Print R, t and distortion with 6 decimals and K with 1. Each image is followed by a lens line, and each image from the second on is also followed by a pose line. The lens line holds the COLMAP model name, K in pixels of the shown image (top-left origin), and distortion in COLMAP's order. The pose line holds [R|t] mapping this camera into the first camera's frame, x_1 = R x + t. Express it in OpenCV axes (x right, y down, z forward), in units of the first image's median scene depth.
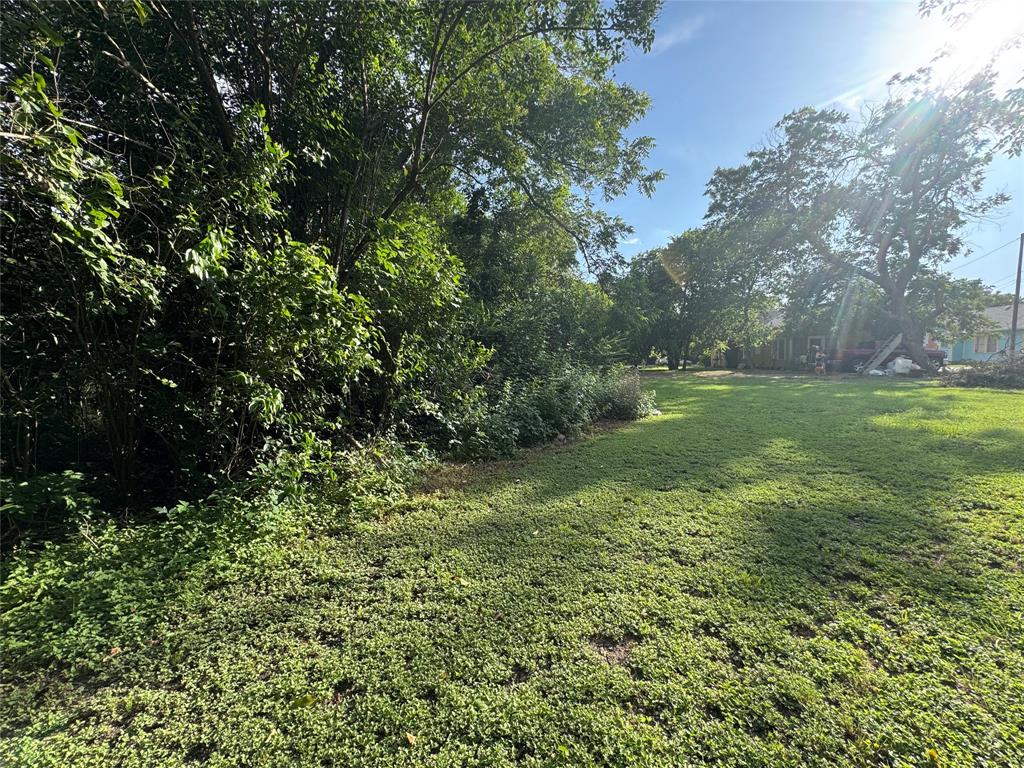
lens RADIAL K [[407.4, 0, 512.0], [0, 407.4, 384.0], [0, 0, 1]] dist [-0.001427, 0.000199]
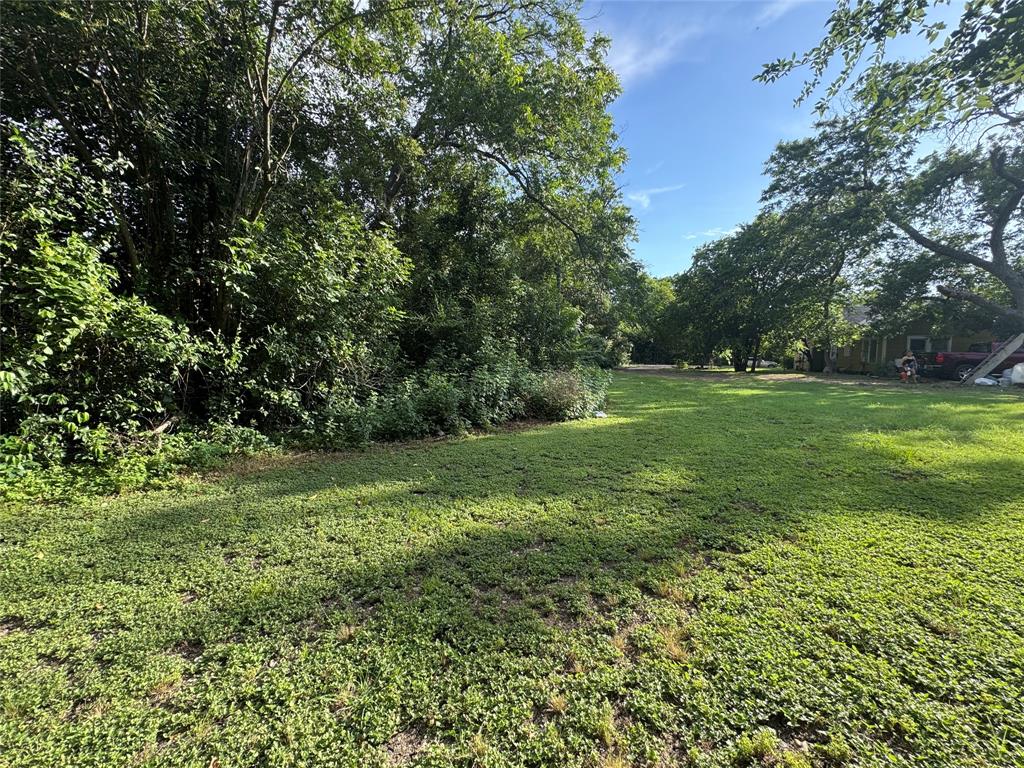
lens RADIAL K [[408.7, 0, 497.1], [0, 408.7, 383.9], [0, 0, 1]] dist [-0.001807, -0.000097]
pose [[0.979642, 0.033856, -0.197878, 0.784817], [-0.032219, 0.999415, 0.011491, -0.010870], [0.198152, -0.004882, 0.980159, 0.096107]]
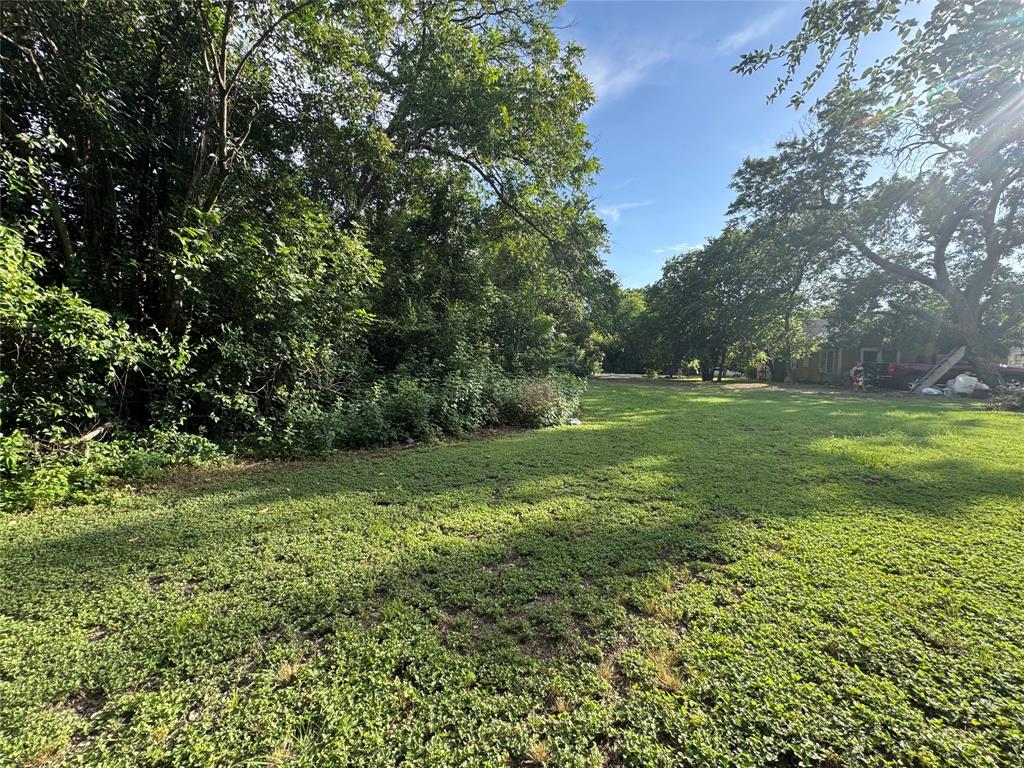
lens RADIAL K [[410.4, 0, 497.6], [0, 410.4, 385.3], [0, 0, 1]] dist [-0.001394, -0.000188]
pose [[0.990449, 0.035737, -0.133168, 0.774277], [-0.037244, 0.999267, -0.008840, 0.006908], [0.132755, 0.013715, 0.991054, 0.161362]]
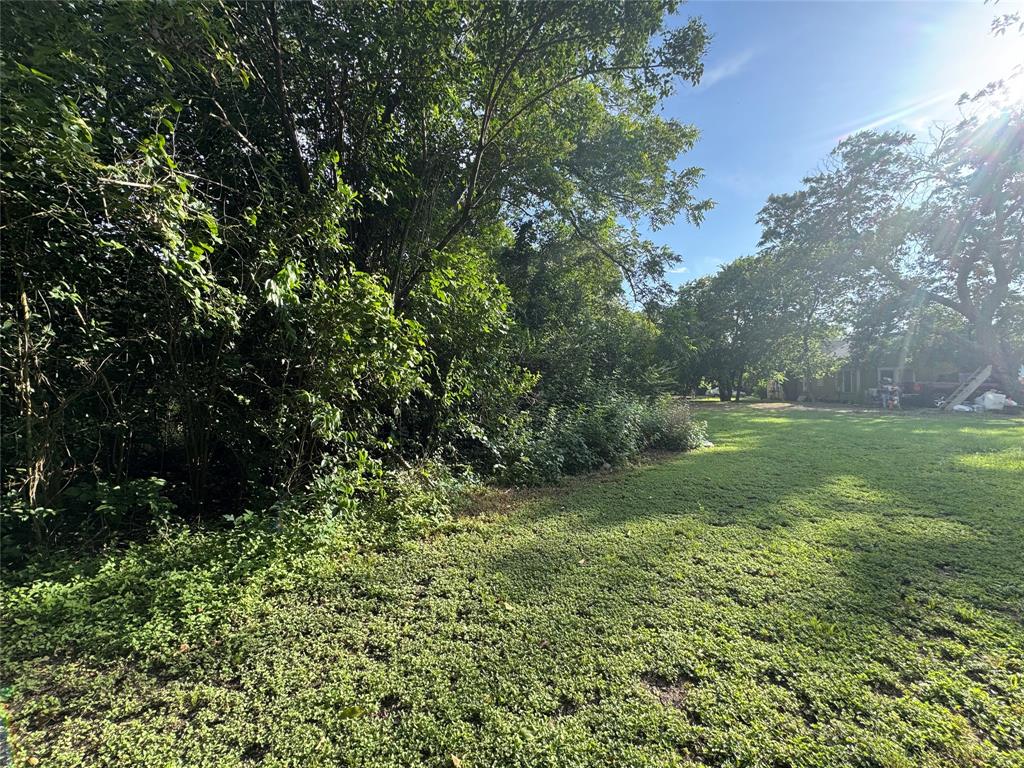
lens RADIAL K [[407.4, 0, 512.0], [0, 407.4, 384.0], [0, 0, 1]] dist [-0.001427, 0.000199]
pose [[0.994283, 0.014678, -0.105767, -0.009773], [-0.021993, 0.997421, -0.068327, 0.012221], [0.104492, 0.070262, 0.992041, -0.009494]]
